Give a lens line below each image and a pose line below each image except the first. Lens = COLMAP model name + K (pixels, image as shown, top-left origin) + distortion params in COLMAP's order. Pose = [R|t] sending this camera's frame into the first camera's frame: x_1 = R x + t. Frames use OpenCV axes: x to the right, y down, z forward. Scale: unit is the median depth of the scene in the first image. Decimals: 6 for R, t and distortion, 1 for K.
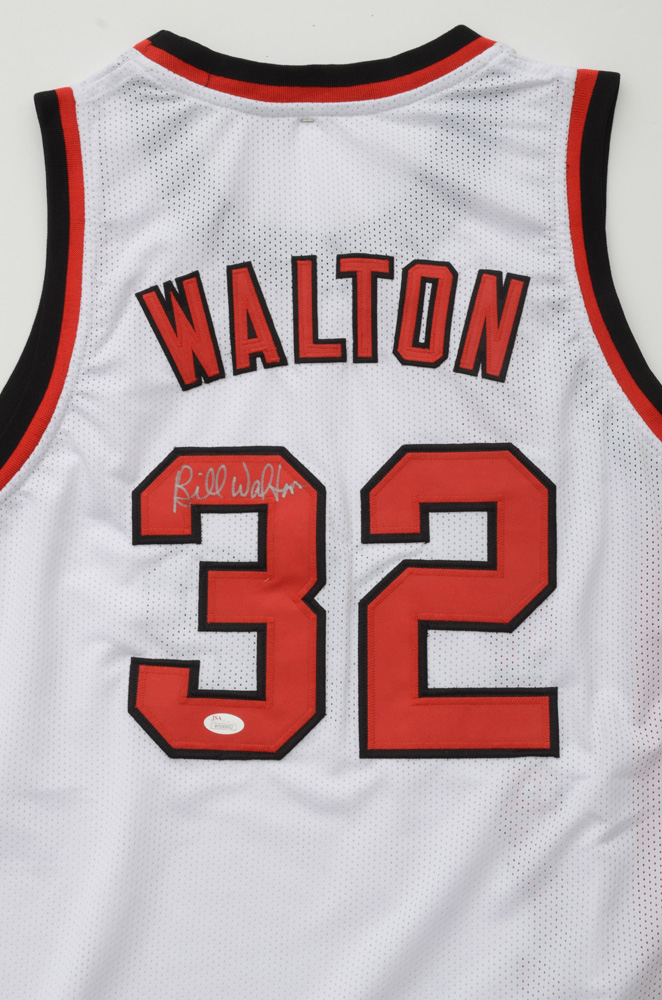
lens RADIAL K [[2551.6, 0, 327.9], [0, 2551.6, 492.3], [0, 0, 1]] dist [0.502716, 0.000000]
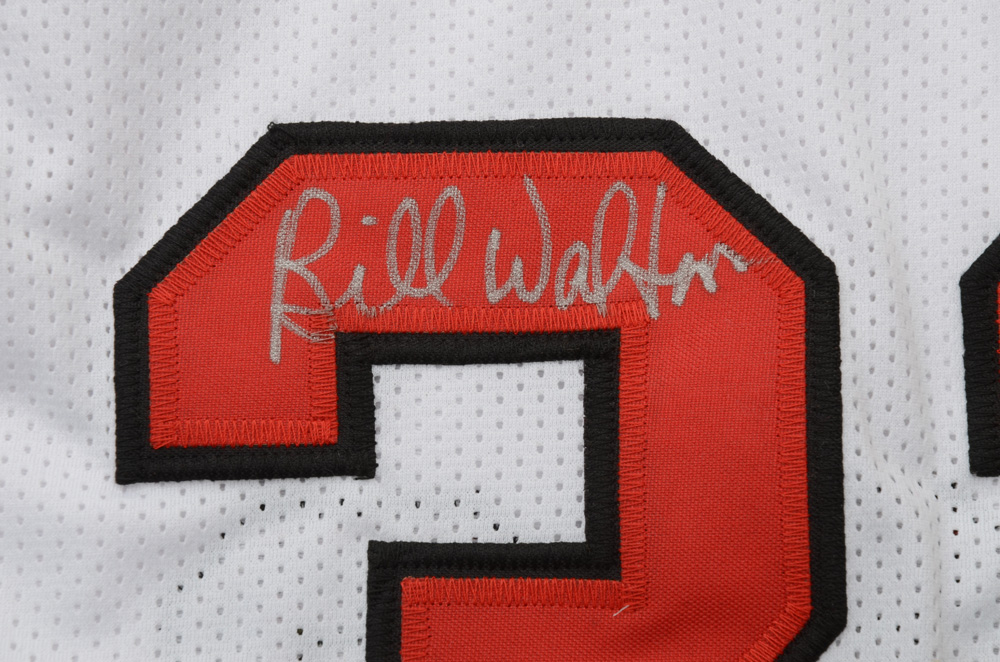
lens RADIAL K [[4447.1, 0, 502.1], [0, 4447.1, 330.3], [0, 0, 1]] dist [1.314138, 0.000000]
pose [[0.999266, -0.003170, 0.038188, -0.054052], [0.004223, 0.999613, -0.027511, 0.017697], [-0.038086, 0.027652, 0.998892, 0.528262]]
